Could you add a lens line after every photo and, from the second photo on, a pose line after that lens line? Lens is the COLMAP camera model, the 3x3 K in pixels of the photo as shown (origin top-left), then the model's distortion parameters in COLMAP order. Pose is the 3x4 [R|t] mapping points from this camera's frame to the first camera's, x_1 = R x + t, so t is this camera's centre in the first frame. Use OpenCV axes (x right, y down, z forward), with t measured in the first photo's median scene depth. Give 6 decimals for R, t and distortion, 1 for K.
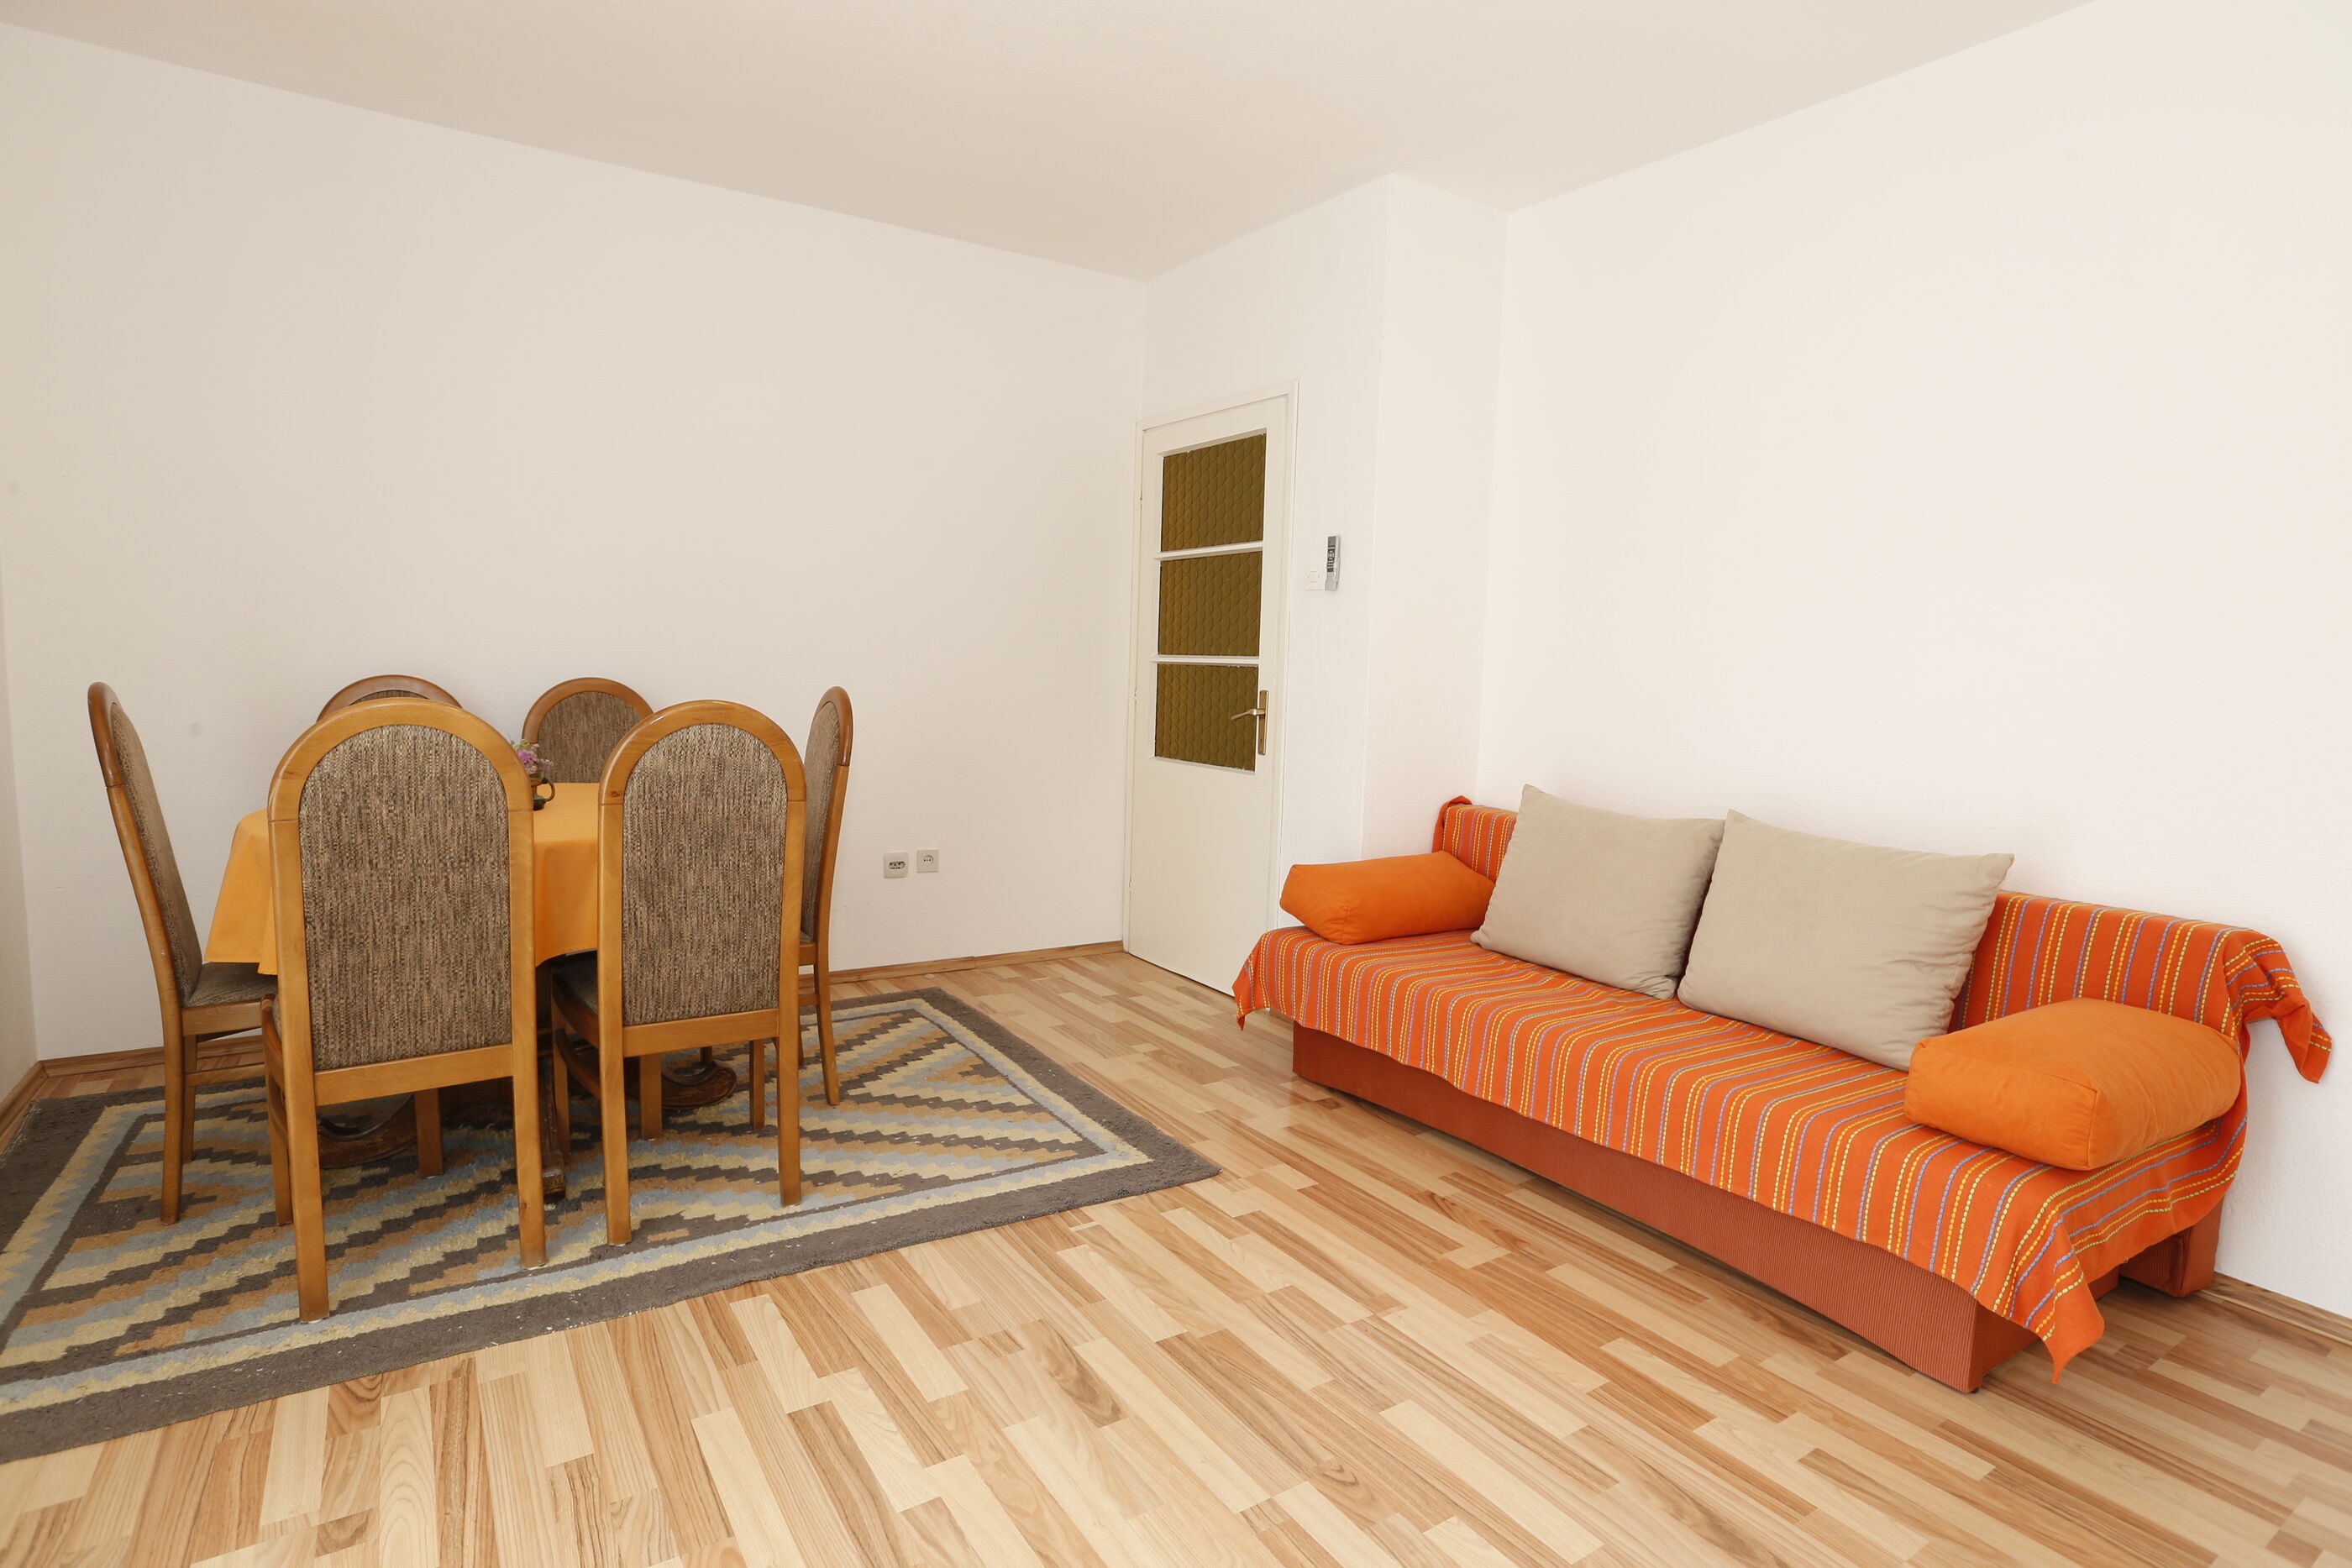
lens RADIAL K [[1194.1, 0, 1166.0], [0, 1194.1, 774.9], [0, 0, 1]] dist [-0.058248, 0.032373]
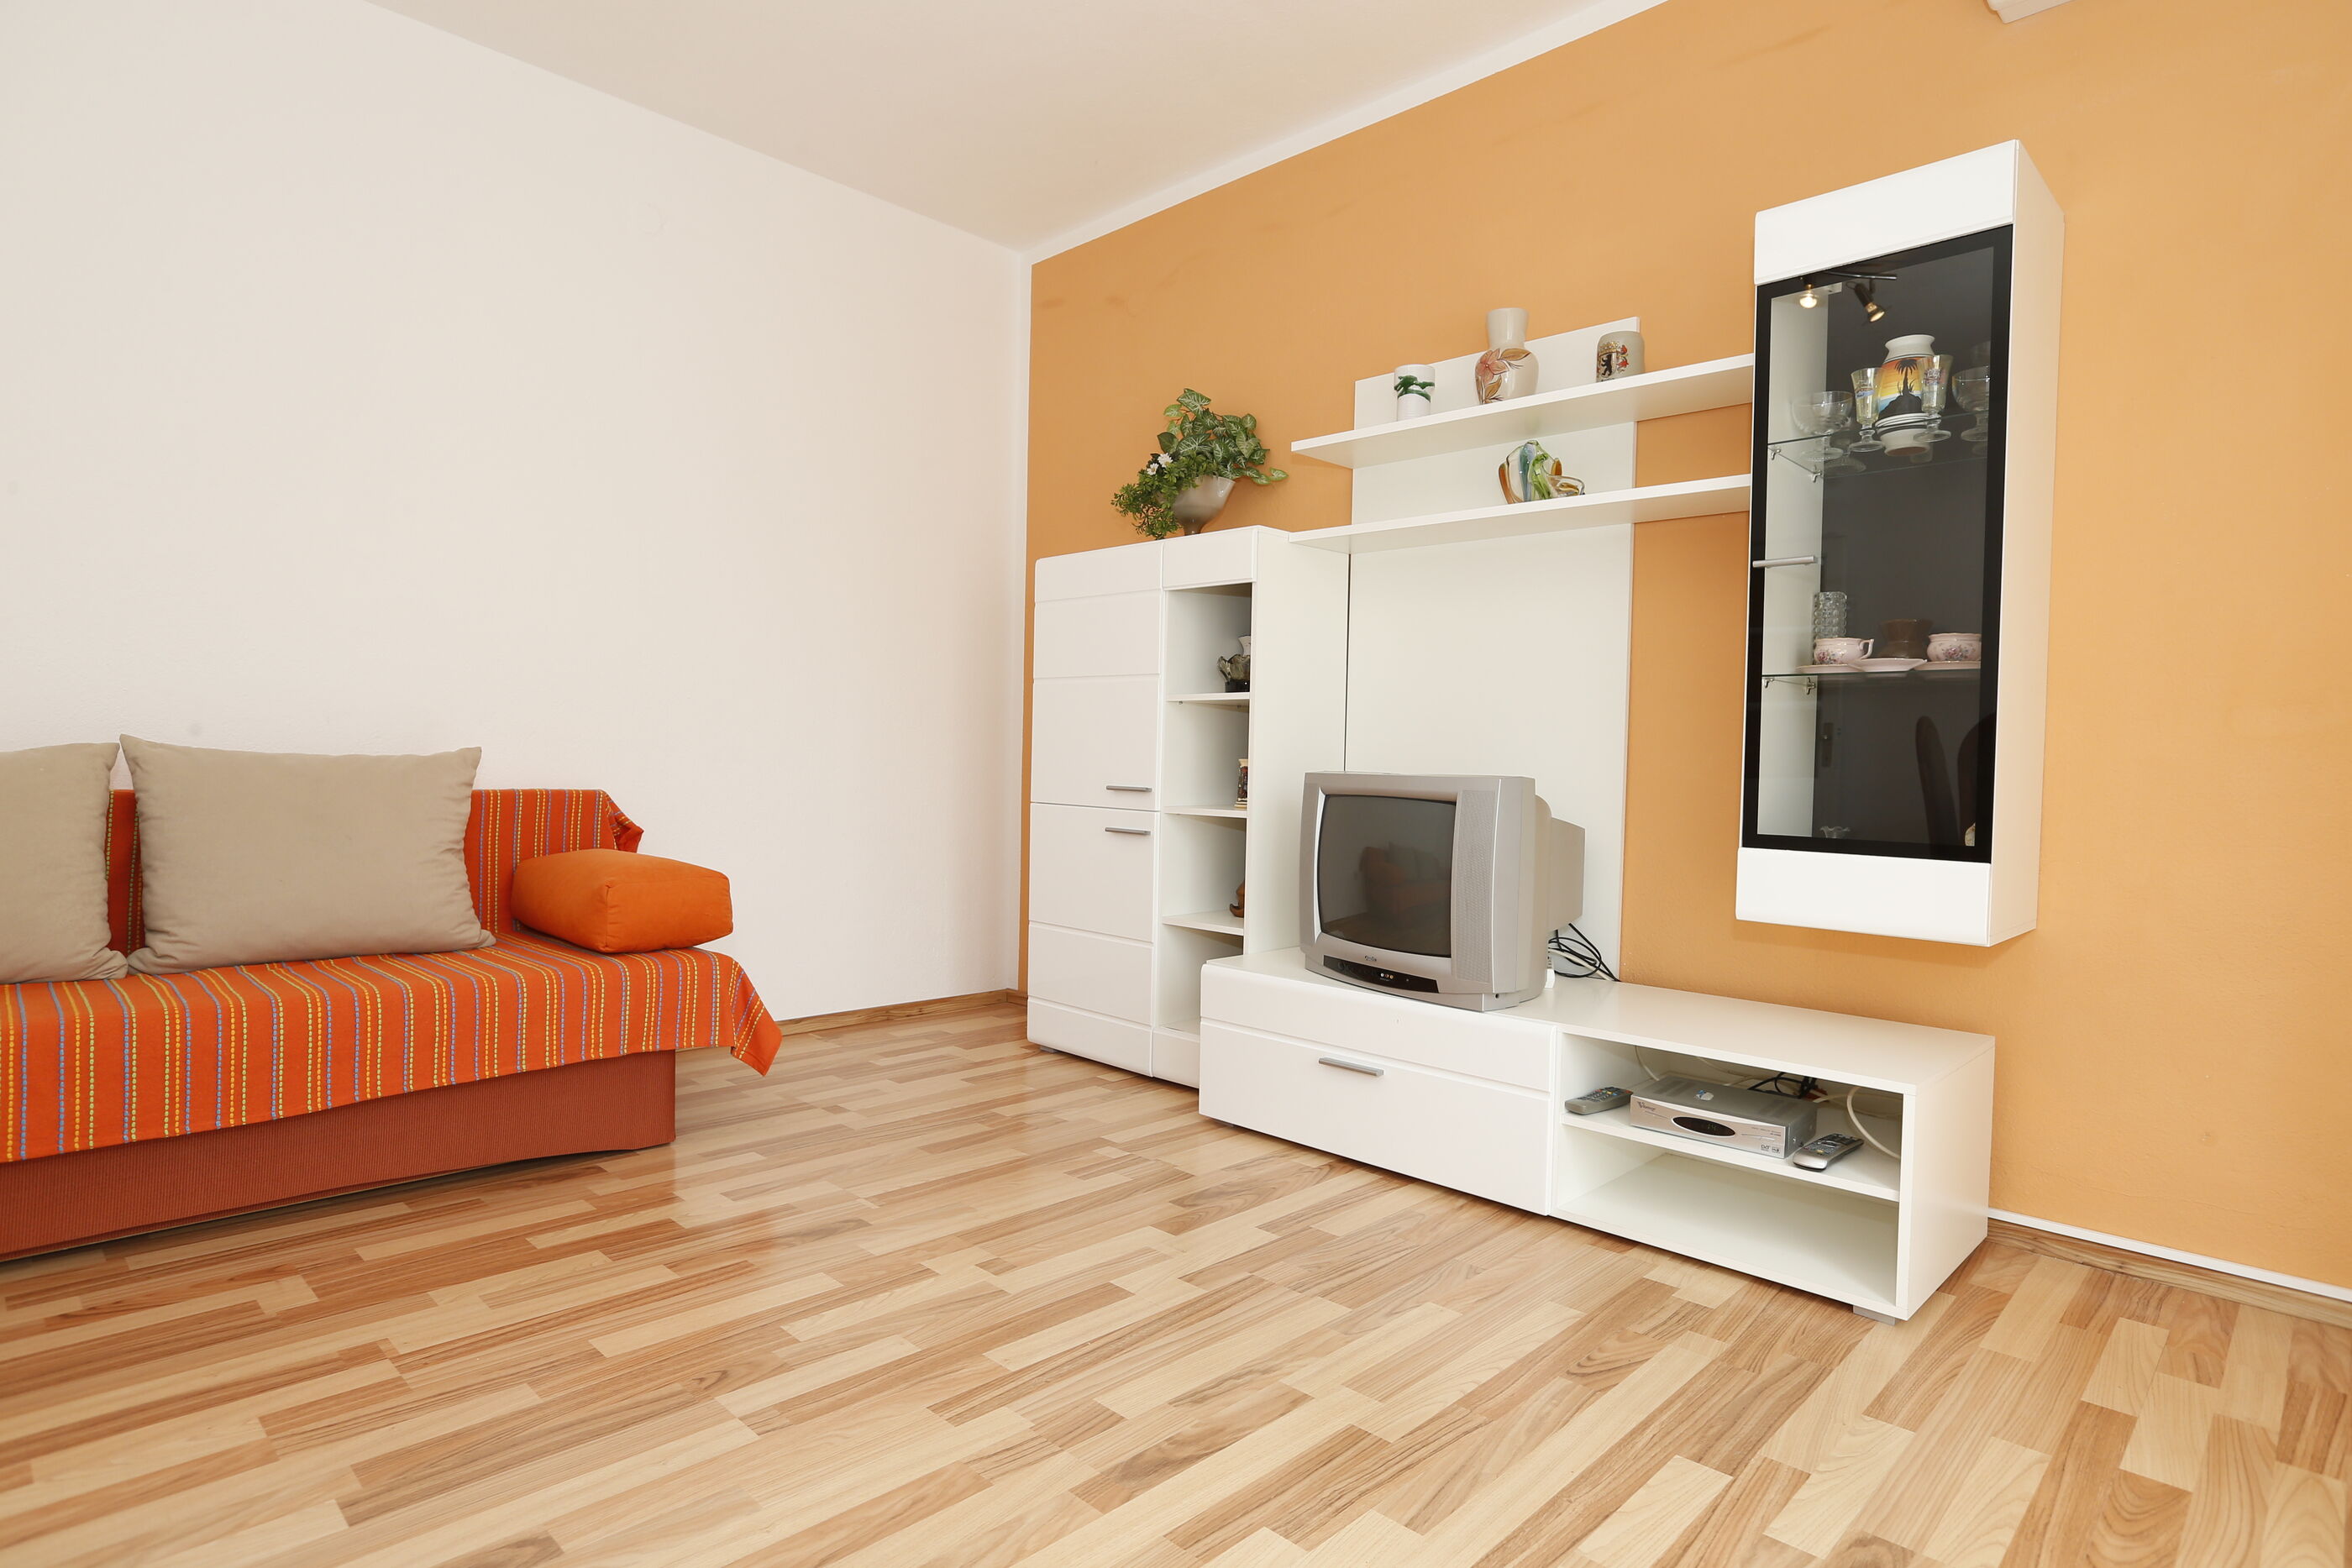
lens RADIAL K [[1246.5, 0, 1177.8], [0, 1246.5, 790.1], [0, 0, 1]] dist [-0.049943, 0.031359]
pose [[-0.210049, -0.059724, 0.975865, -0.609432], [0.065857, 0.995001, 0.075070, 0.064882], [-0.975470, 0.080036, -0.205065, 0.582529]]
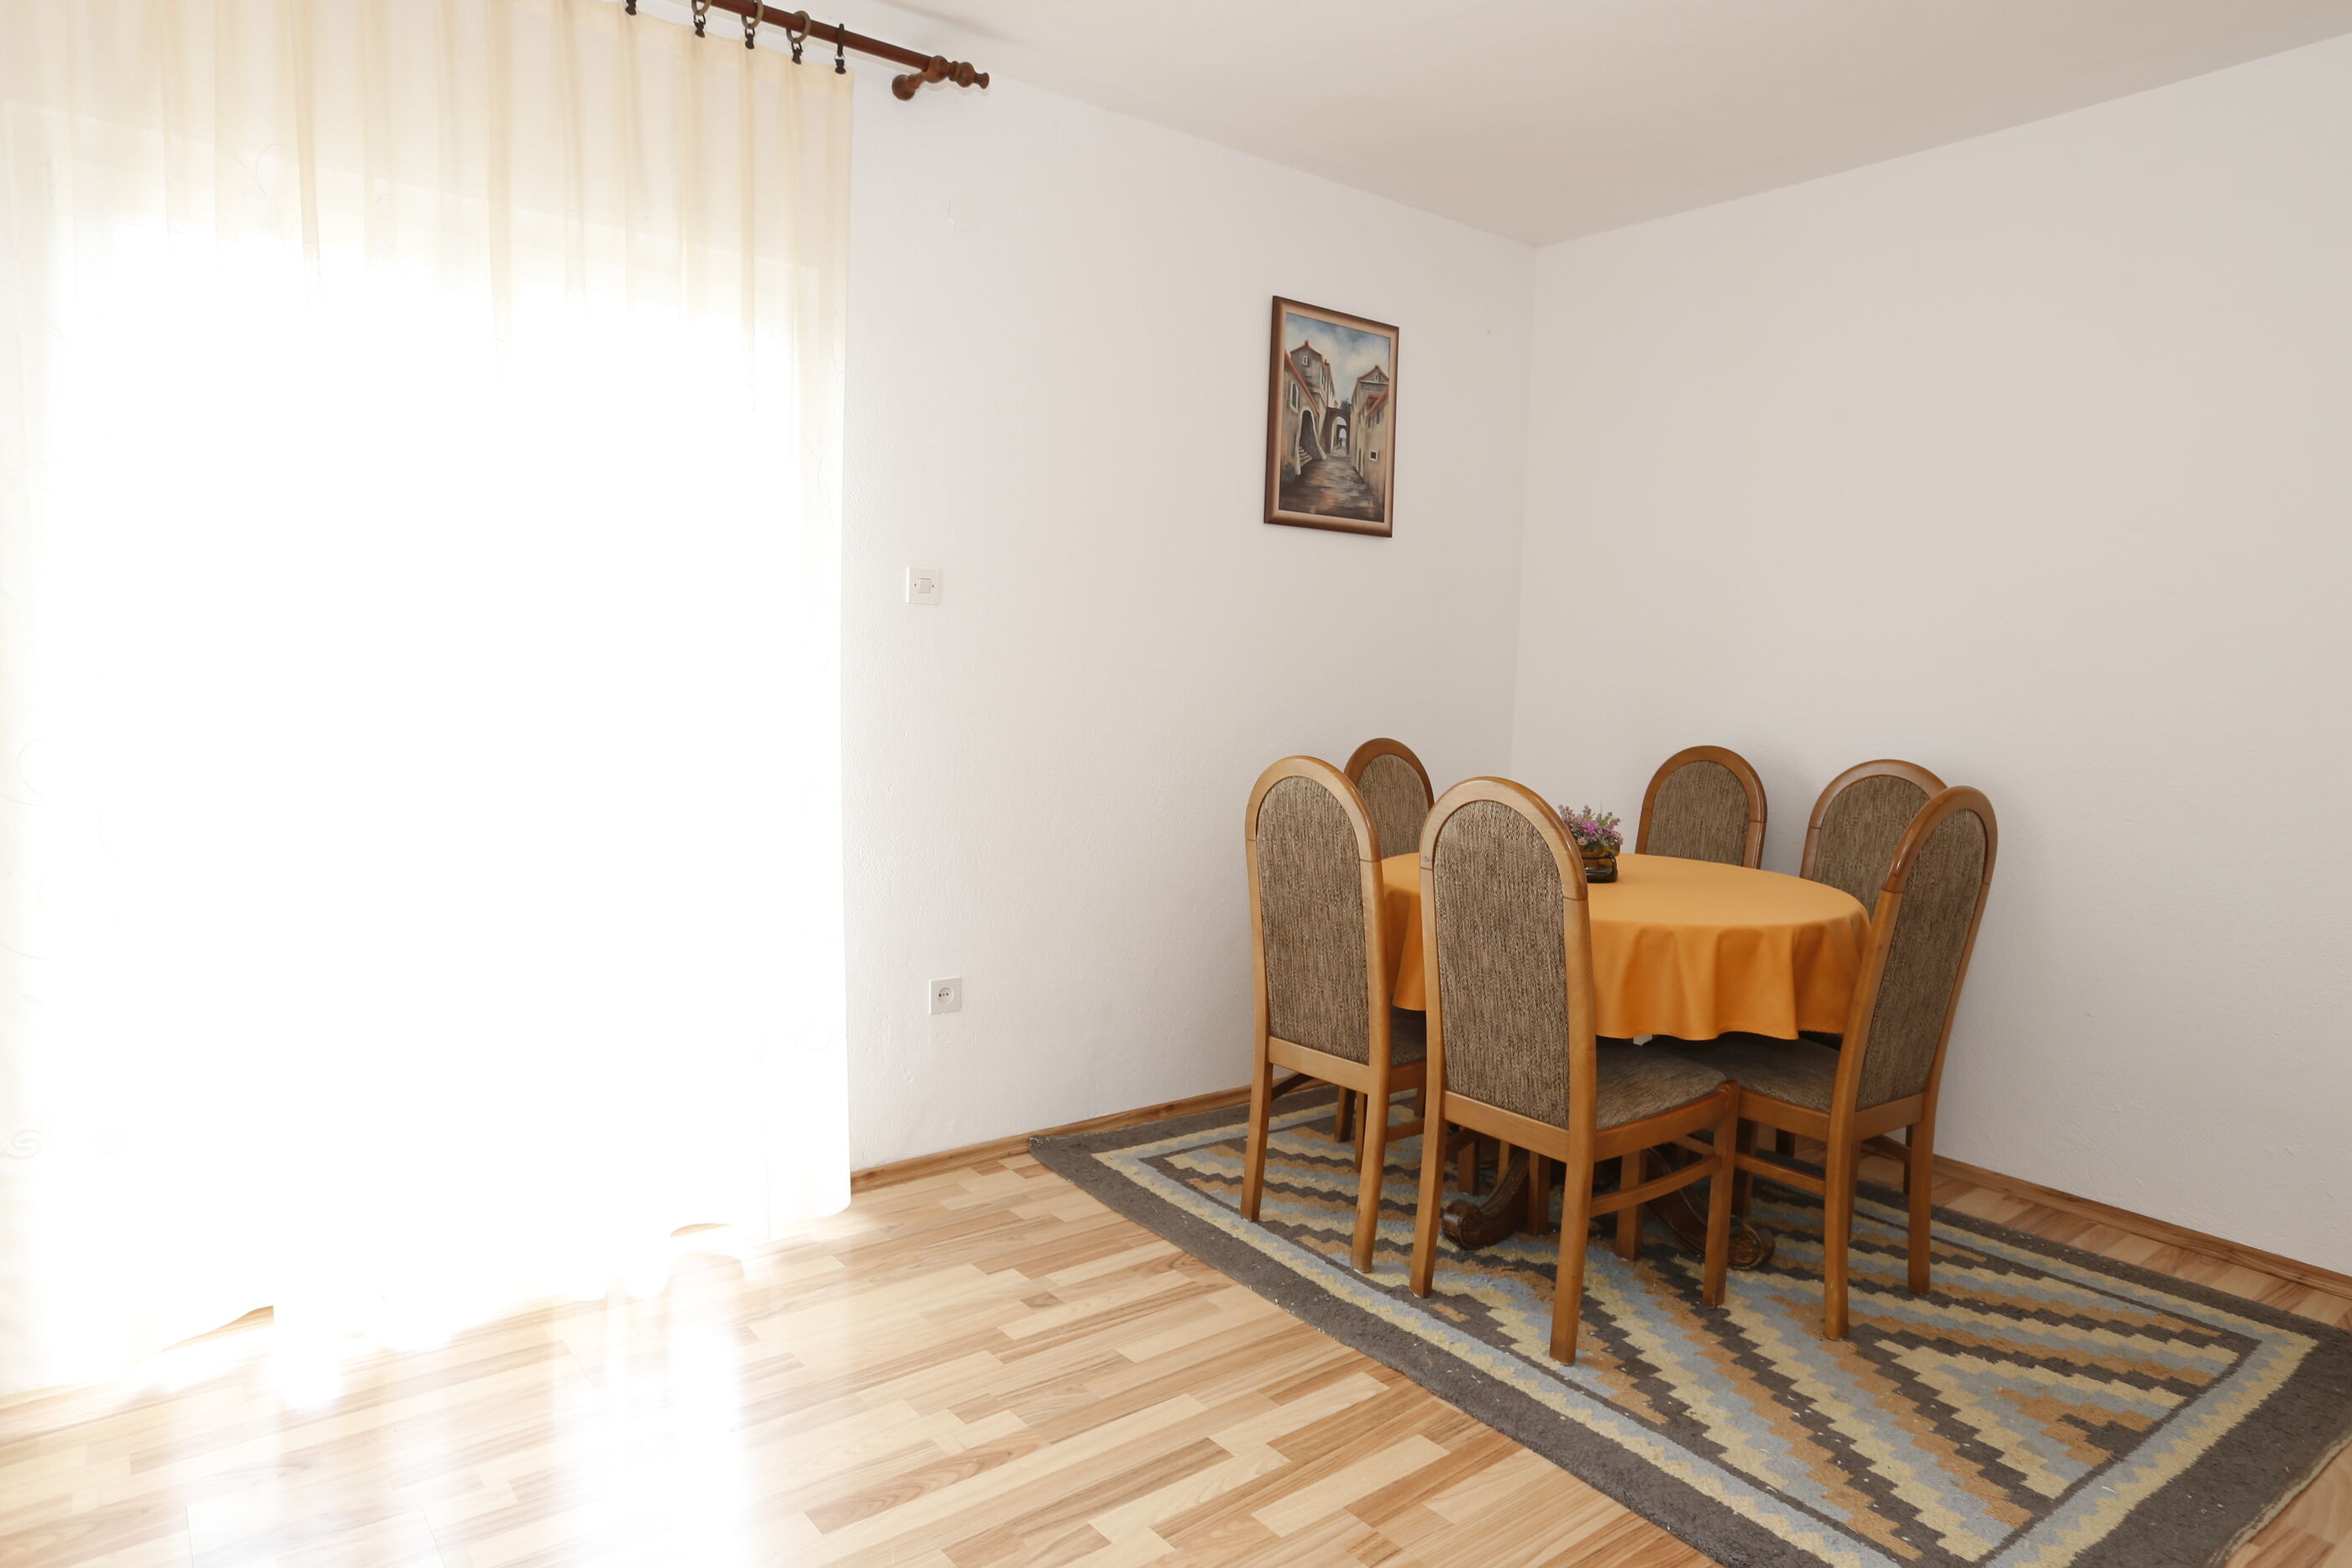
lens RADIAL K [[1403.6, 0, 1167.3], [0, 1403.6, 783.6], [0, 0, 1]] dist [-0.036070, 0.036337]
pose [[0.082572, 0.062310, -0.994635, 0.684967], [-0.122927, 0.991059, 0.051881, -0.079292], [0.988975, 0.117983, 0.089493, 0.597628]]
